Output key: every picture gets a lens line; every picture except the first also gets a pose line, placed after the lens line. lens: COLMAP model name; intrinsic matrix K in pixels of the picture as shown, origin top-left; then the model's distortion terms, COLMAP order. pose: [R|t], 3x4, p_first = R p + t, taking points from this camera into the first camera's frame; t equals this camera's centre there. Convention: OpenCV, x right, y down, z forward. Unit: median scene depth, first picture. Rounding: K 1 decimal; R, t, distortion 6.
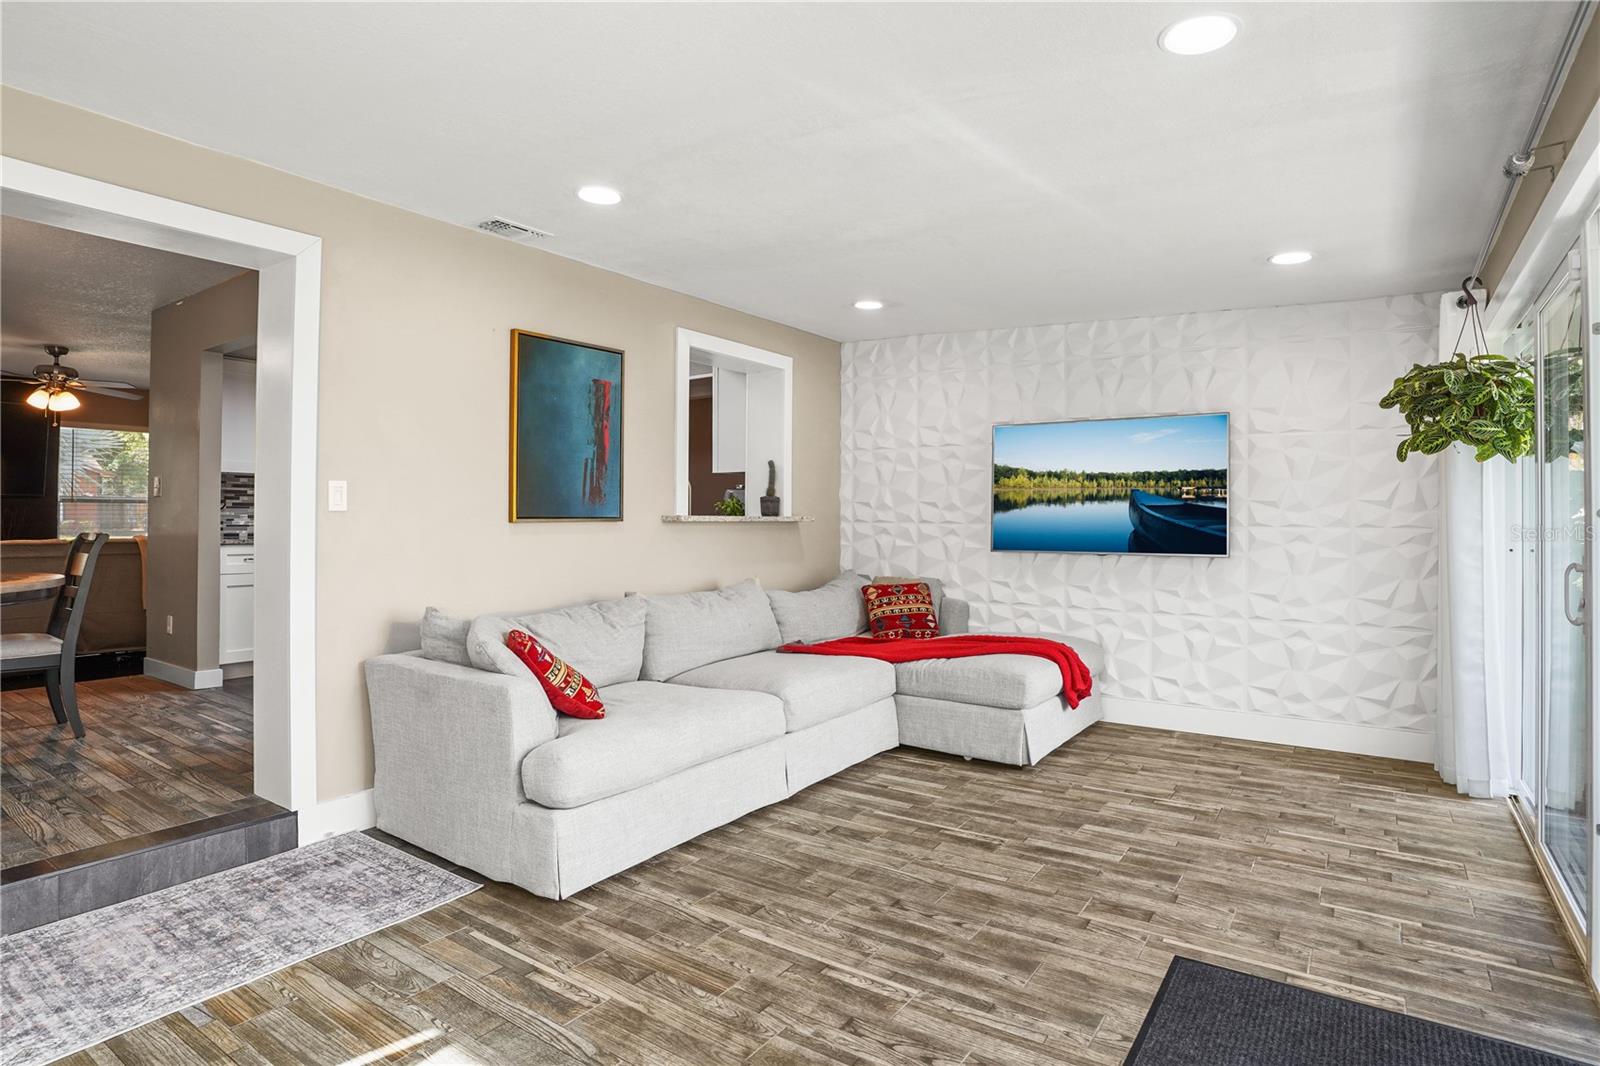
lens RADIAL K [[845.4, 0, 798.3], [0, 845.4, 525.0], [0, 0, 1]] dist [-0.089600, 0.041763]
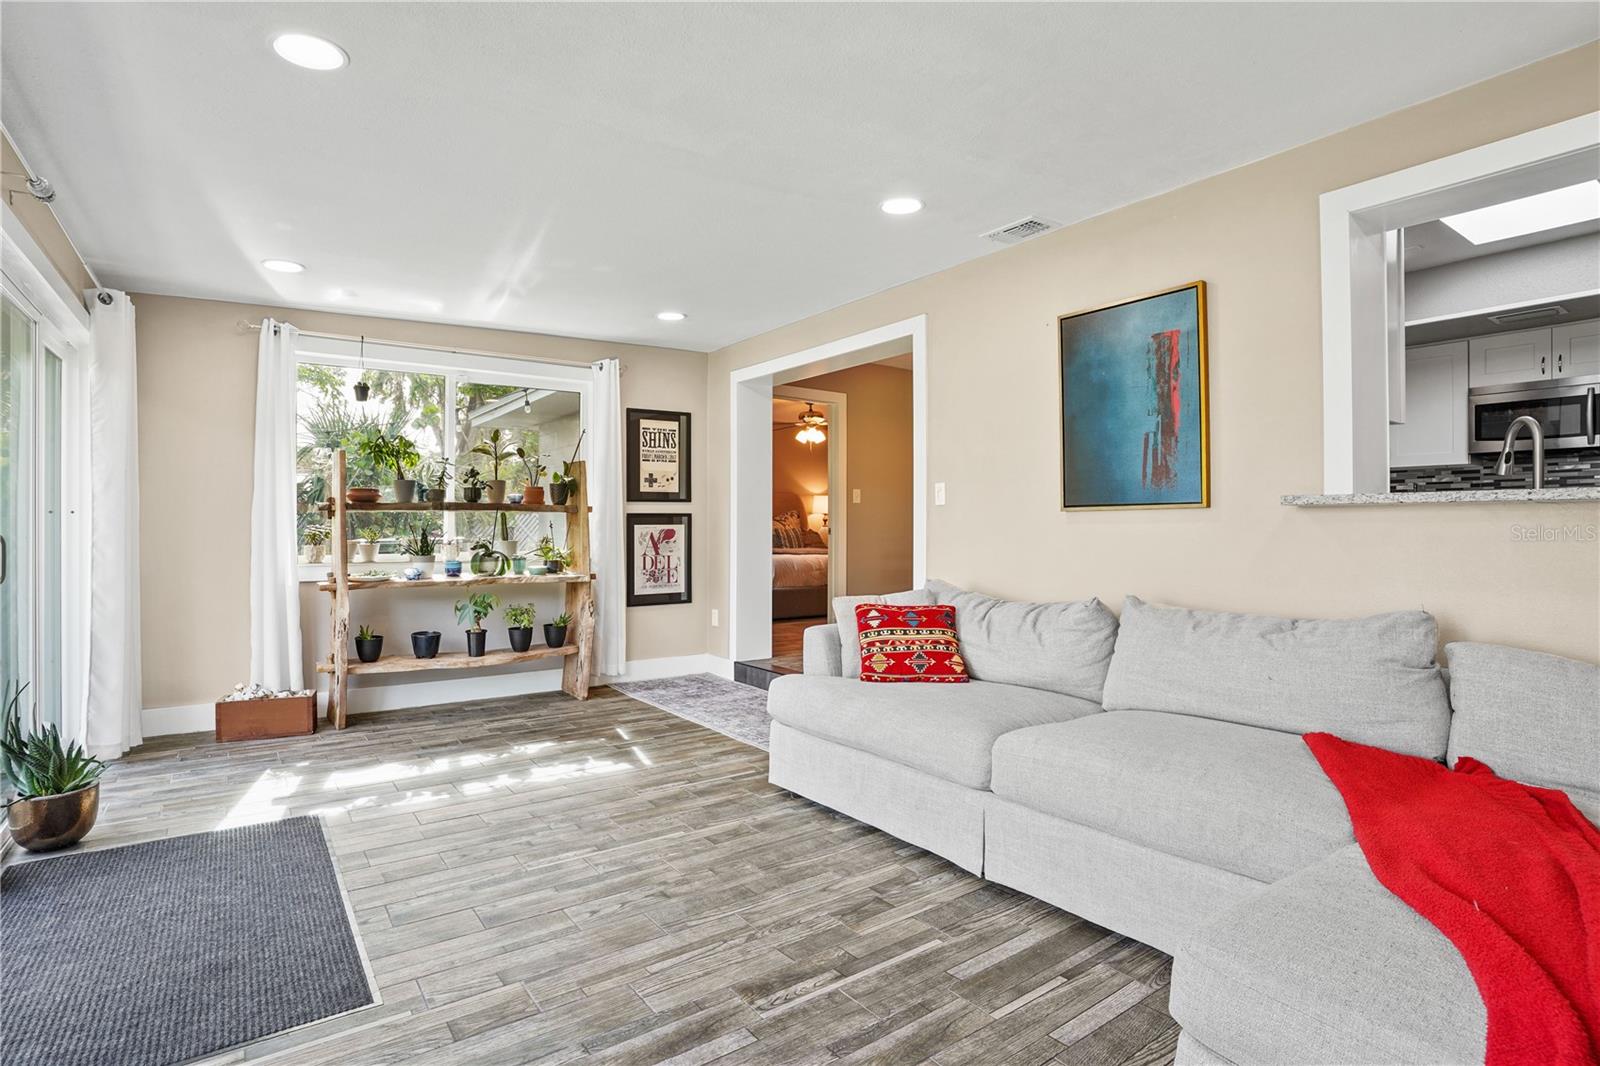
lens RADIAL K [[807.1, 0, 800.0], [0, 807.1, 533.0], [0, 0, 1]] dist [-0.082395, 0.042208]
pose [[-0.325351, 0.004114, -0.945584, 0.726956], [-0.007702, 0.999946, 0.007001, 0.020703], [0.945562, 0.009561, -0.325302, 1.120310]]
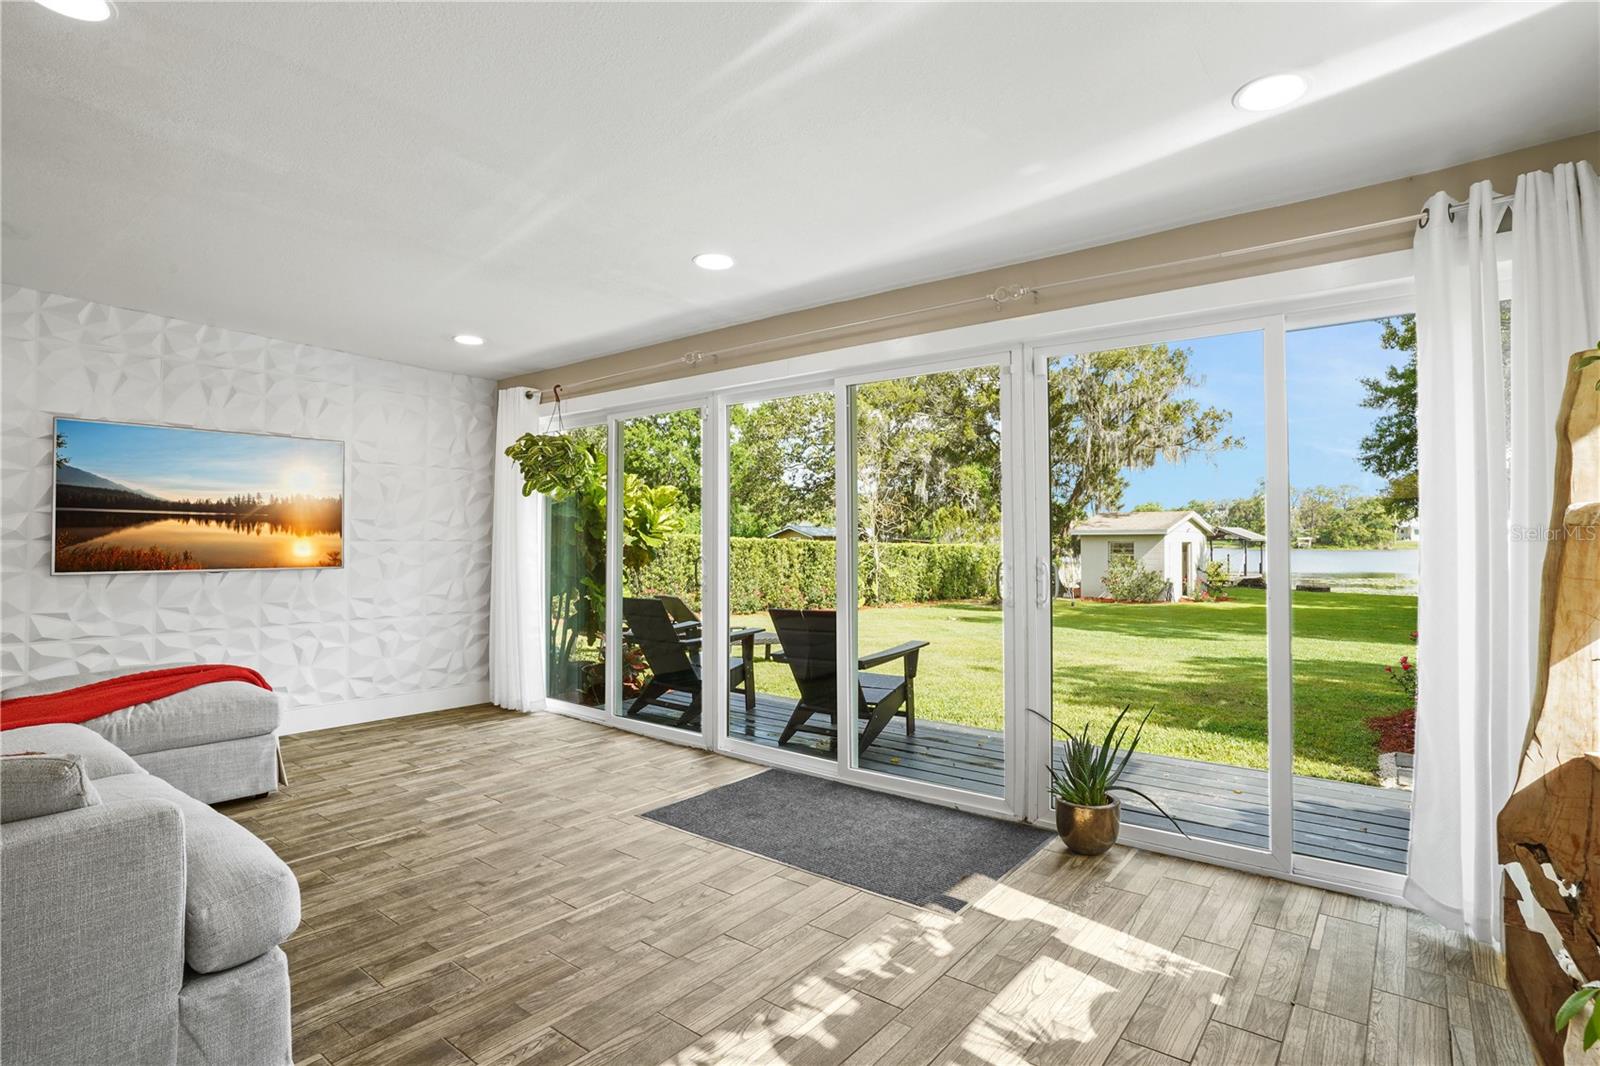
lens RADIAL K [[807.1, 0, 800.0], [0, 807.1, 533.0], [0, 0, 1]] dist [-0.082395, 0.042208]
pose [[0.061943, 0.003443, 0.998074, -0.697822], [0.005017, 0.999980, -0.003761, -0.002776], [-0.998067, 0.005241, 0.061925, 0.395660]]
